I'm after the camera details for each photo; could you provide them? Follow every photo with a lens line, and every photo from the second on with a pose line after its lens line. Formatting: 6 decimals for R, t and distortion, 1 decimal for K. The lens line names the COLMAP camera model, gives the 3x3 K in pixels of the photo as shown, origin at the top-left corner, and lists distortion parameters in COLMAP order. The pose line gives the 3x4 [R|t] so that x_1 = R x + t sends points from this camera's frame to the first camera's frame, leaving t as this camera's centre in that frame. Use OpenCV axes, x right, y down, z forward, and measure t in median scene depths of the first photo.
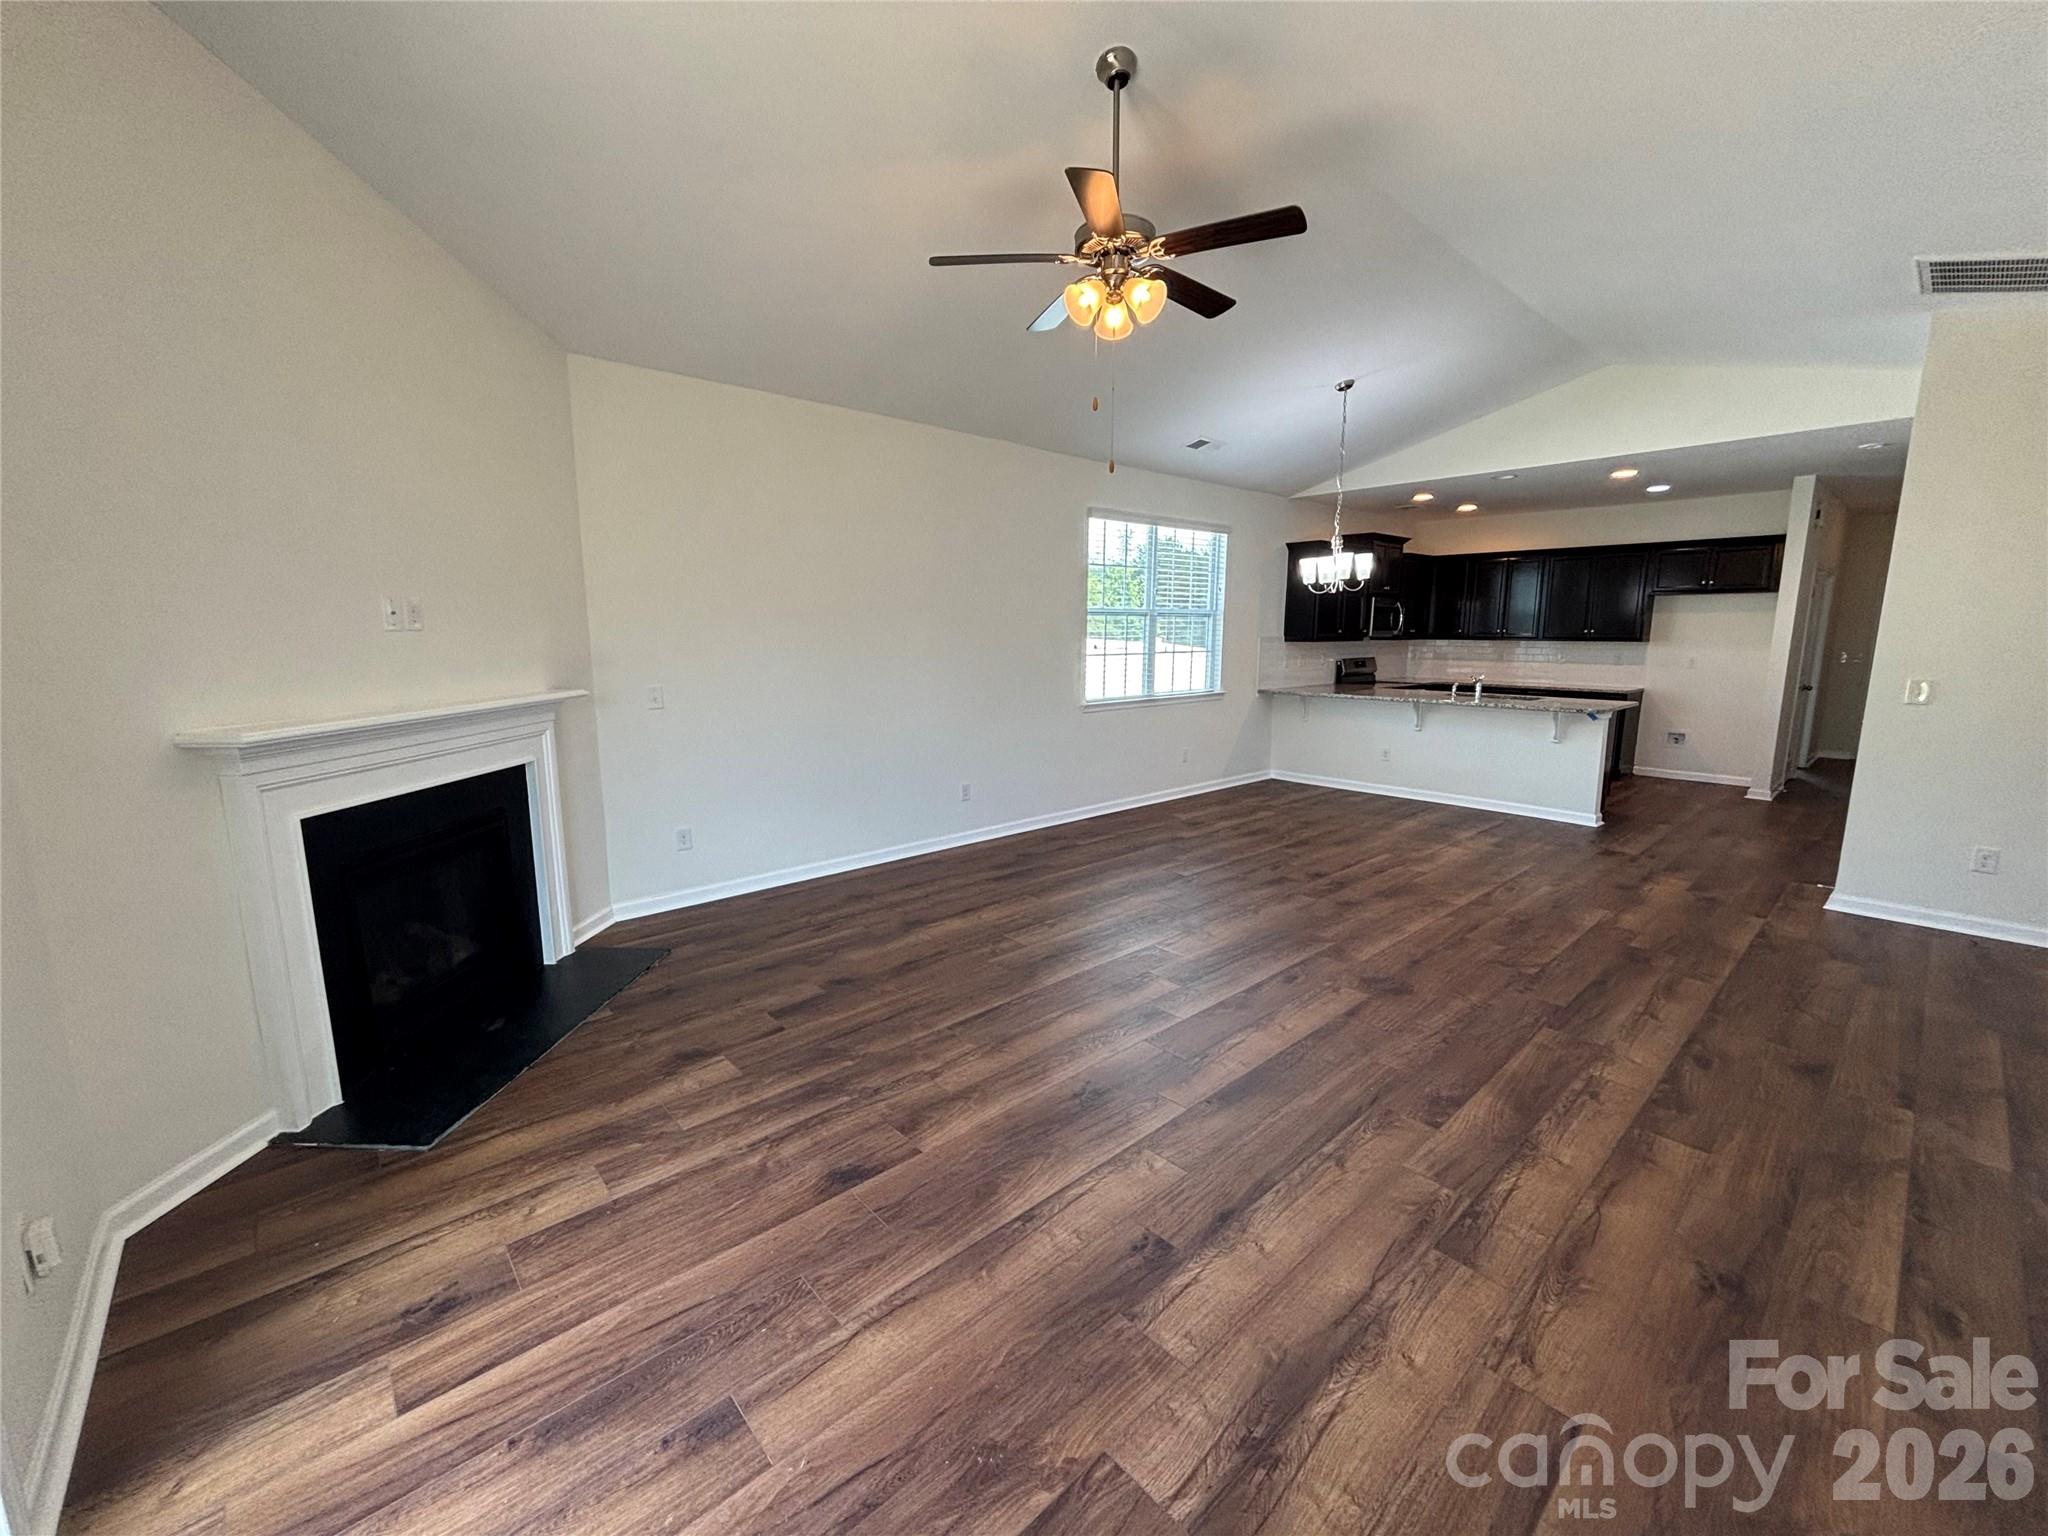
lens RADIAL K [[827.2, 0, 1019.3], [0, 827.2, 765.4], [0, 0, 1]] dist [0.000403, 0.000944]
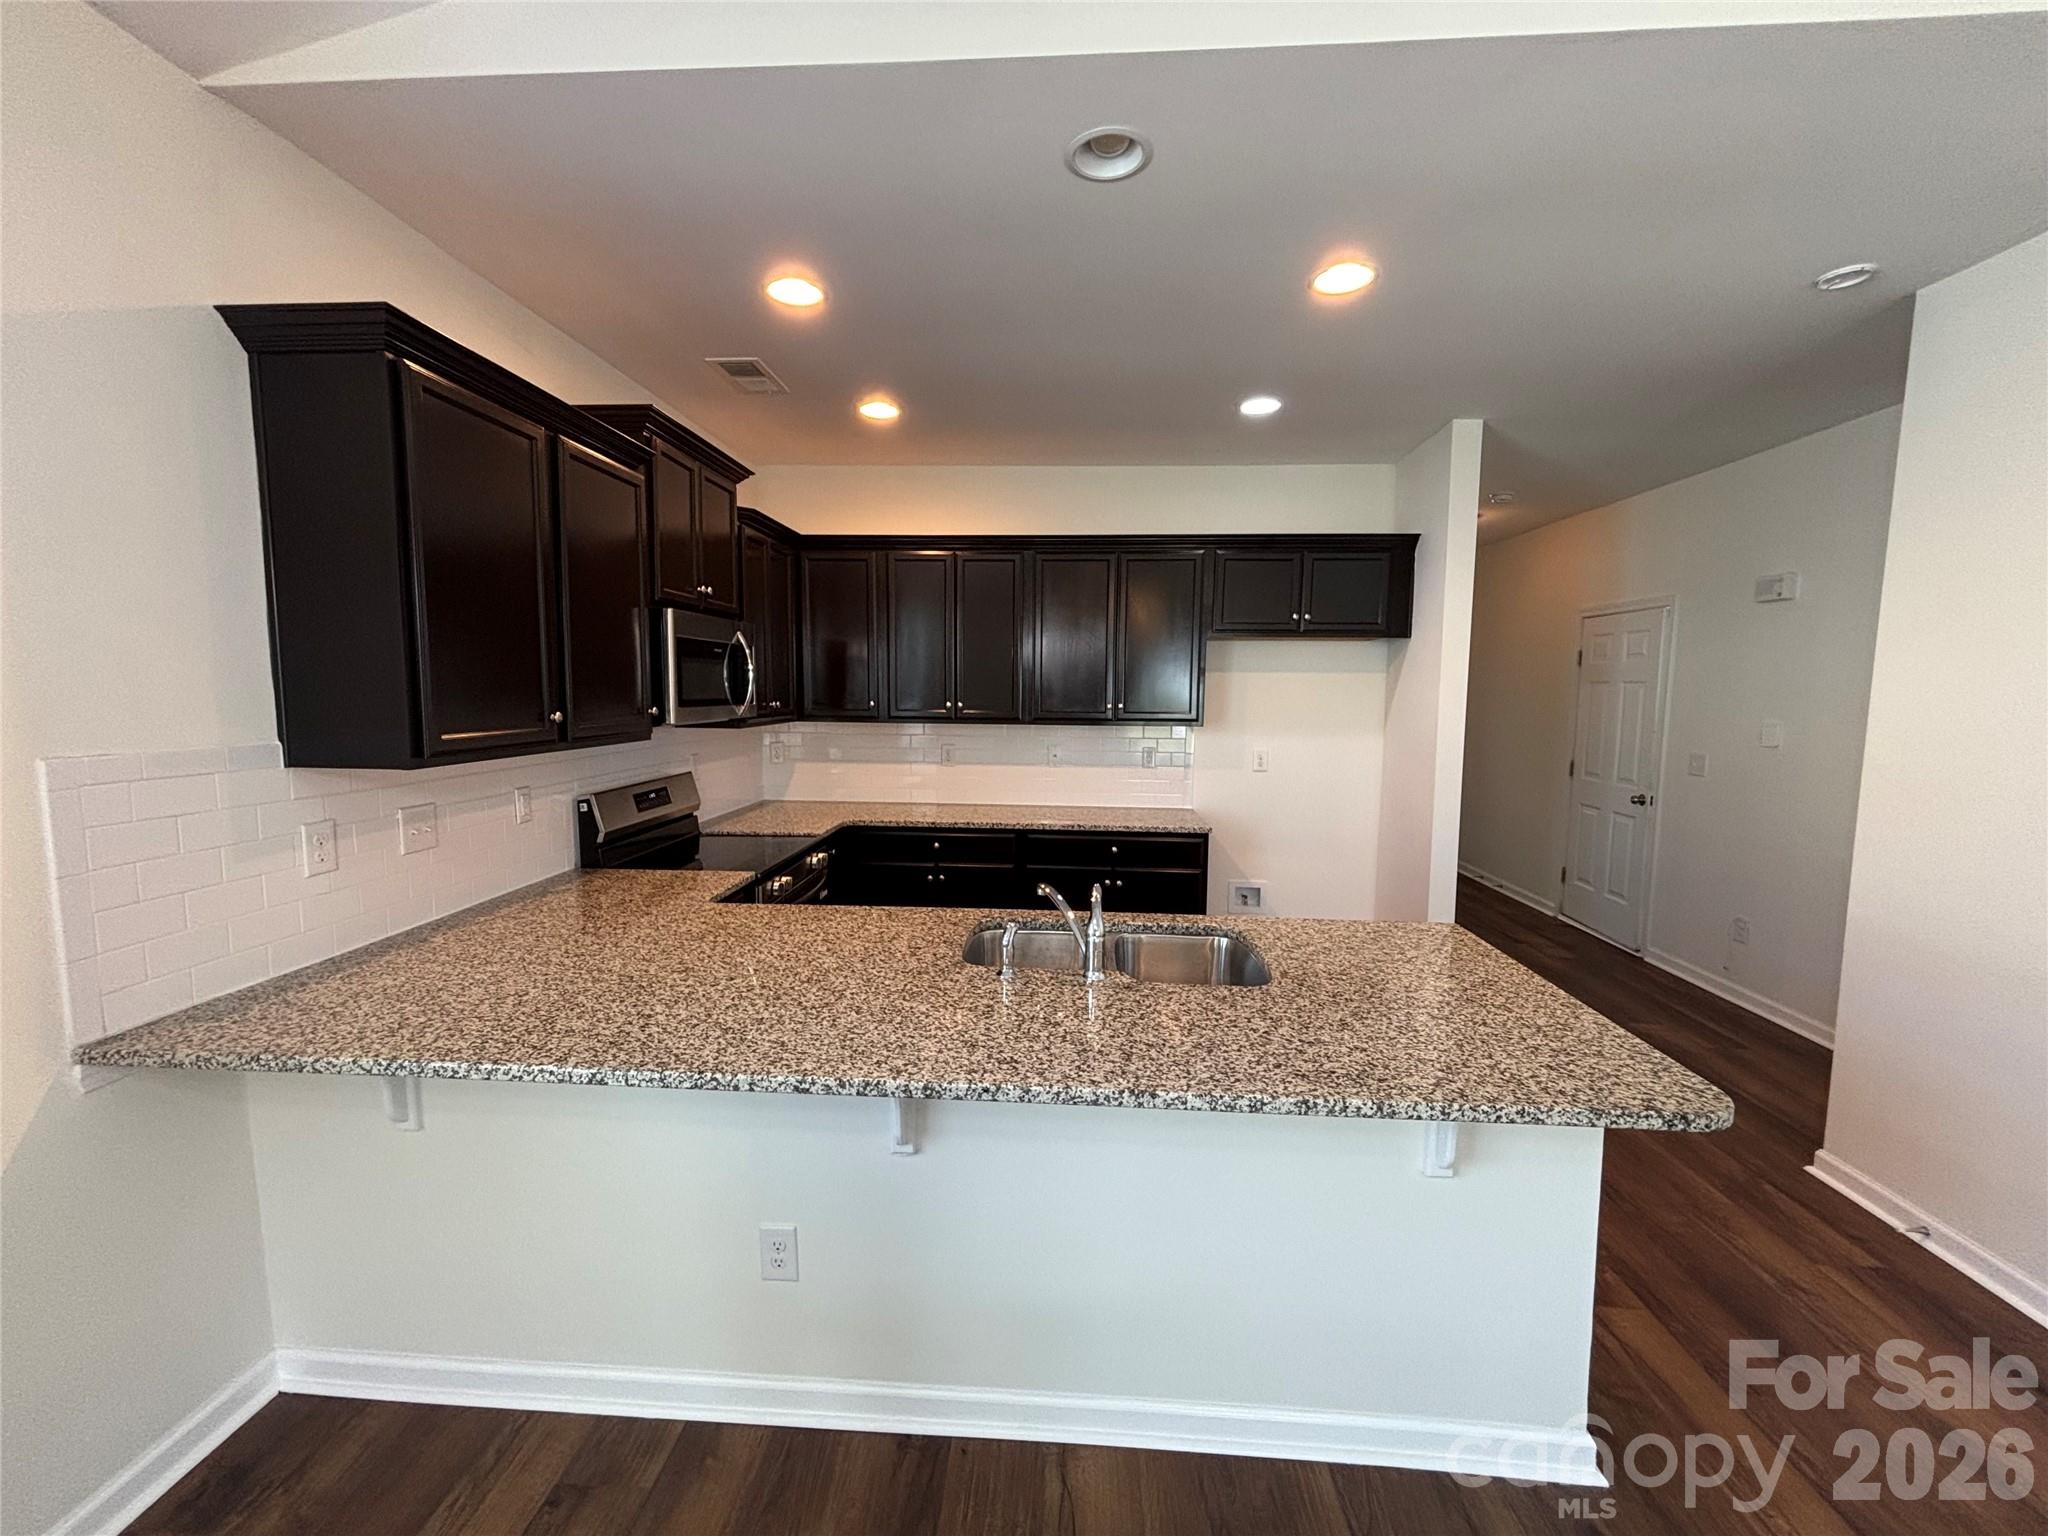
lens RADIAL K [[828.7, 0, 1019.1], [0, 828.7, 764.5], [0, 0, 1]] dist [0.000836, -0.000084]
pose [[0.711045, -0.060127, 0.700571, 0.539883], [0.101790, 0.994644, -0.017947, -0.224125], [-0.695739, 0.084072, 0.713357, 1.246352]]
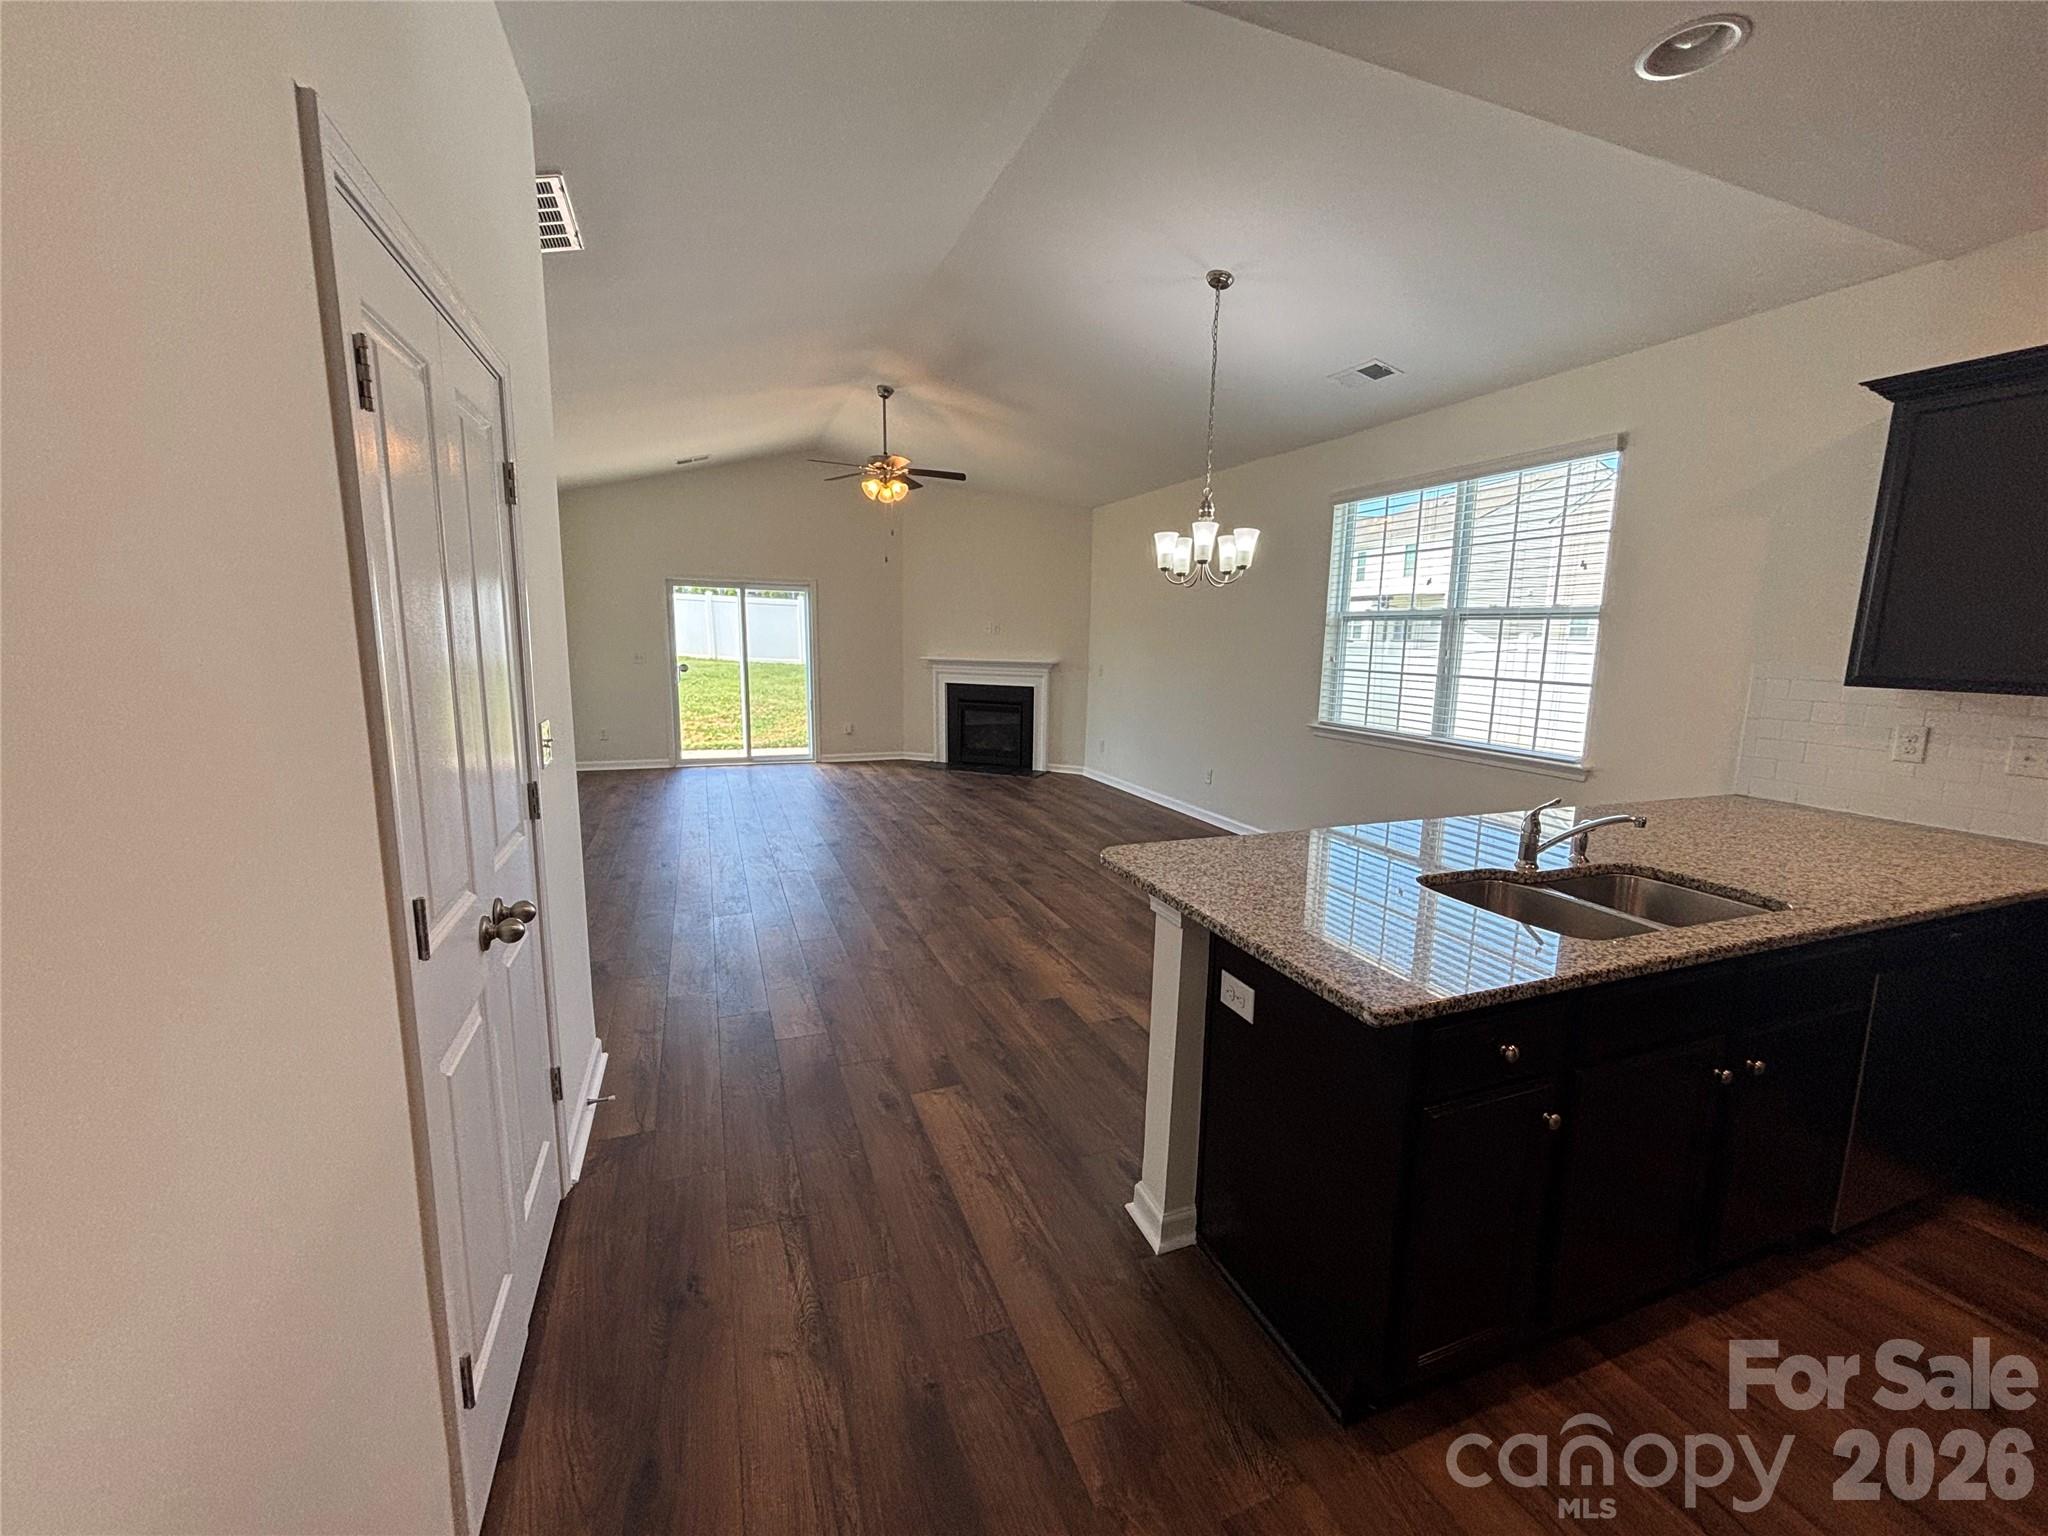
lens RADIAL K [[827.1, 0, 1024.0], [0, 827.1, 768.0], [0, 0, 1]] dist [-0.002820, -0.000440]
pose [[-0.349817, 0.145101, -0.925513, 1.364866], [-0.171408, 0.961341, 0.215505, -0.229258], [0.921003, 0.234028, -0.311422, 1.387587]]
